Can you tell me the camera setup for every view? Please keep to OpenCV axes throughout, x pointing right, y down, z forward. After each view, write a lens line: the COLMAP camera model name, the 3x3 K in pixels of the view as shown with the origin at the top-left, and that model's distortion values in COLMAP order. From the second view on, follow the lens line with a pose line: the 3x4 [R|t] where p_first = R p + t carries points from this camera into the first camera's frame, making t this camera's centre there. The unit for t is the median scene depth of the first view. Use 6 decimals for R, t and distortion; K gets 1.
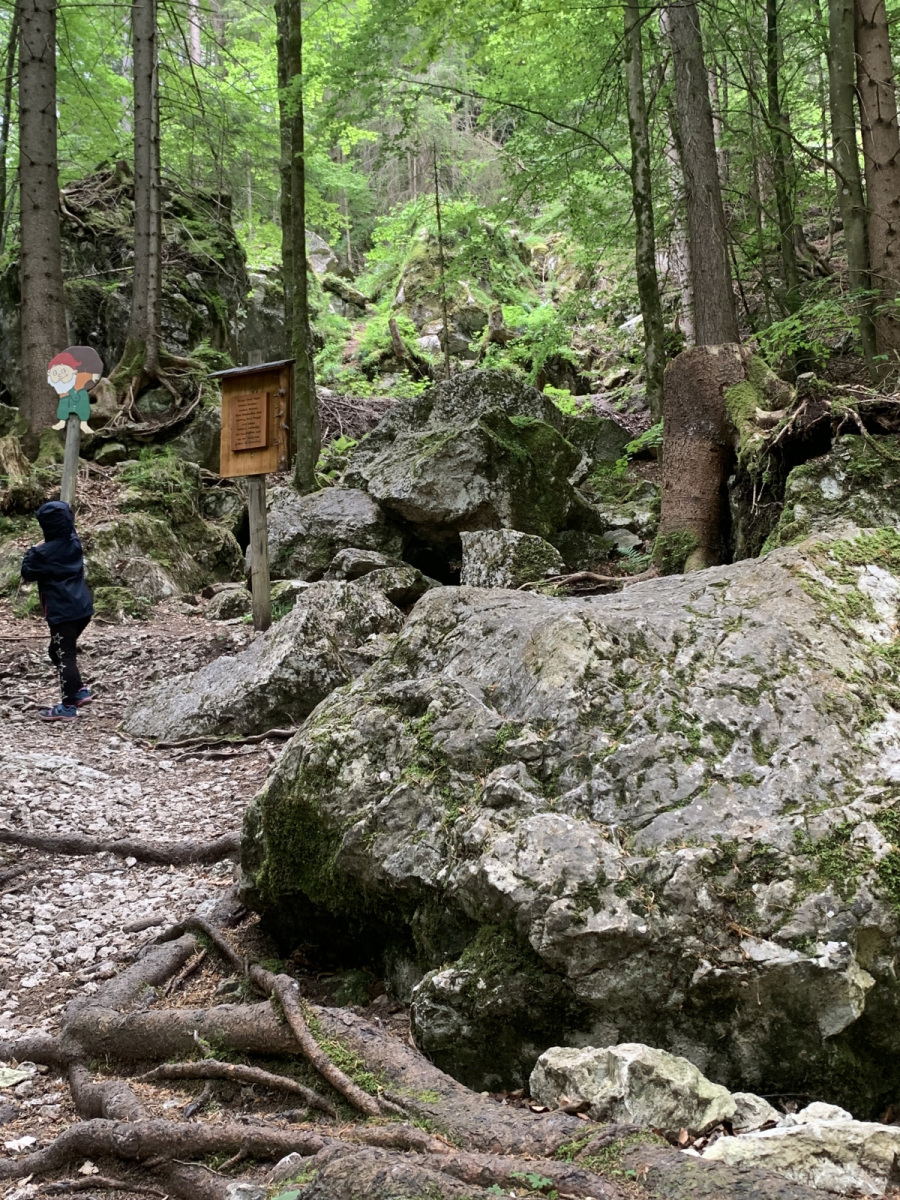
lens RADIAL K [[1496.3, 0, 450.0], [0, 1496.3, 600.0], [0, 0, 1]] dist [0.156526, -0.021501]
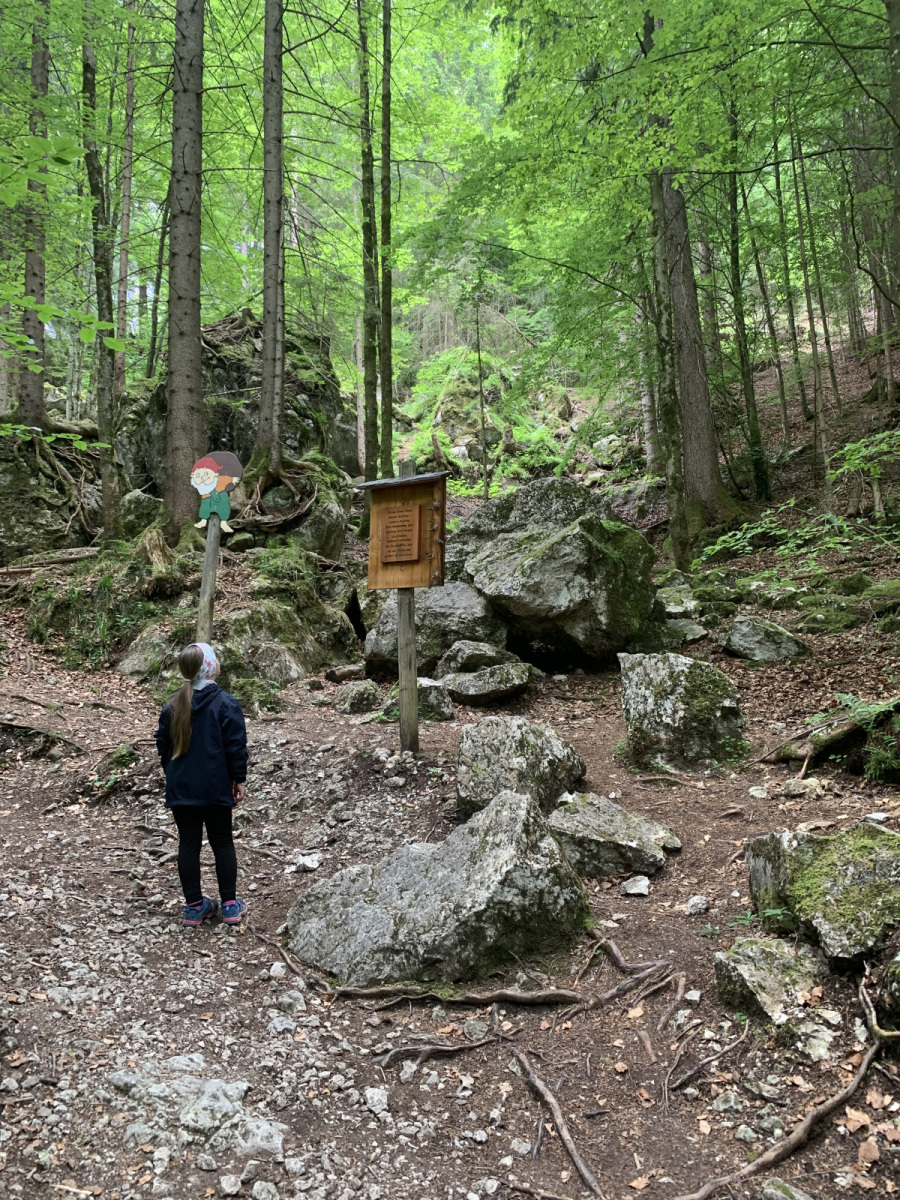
lens RADIAL K [[902.3, 0, 450.0], [0, 902.3, 600.0], [0, 0, 1]] dist [0.119148, -0.001800]
pose [[0.999302, 0.020641, 0.031140, -0.091148], [-0.020482, 0.999776, -0.005415, -0.056142], [-0.031245, 0.004774, 0.999500, 0.315418]]
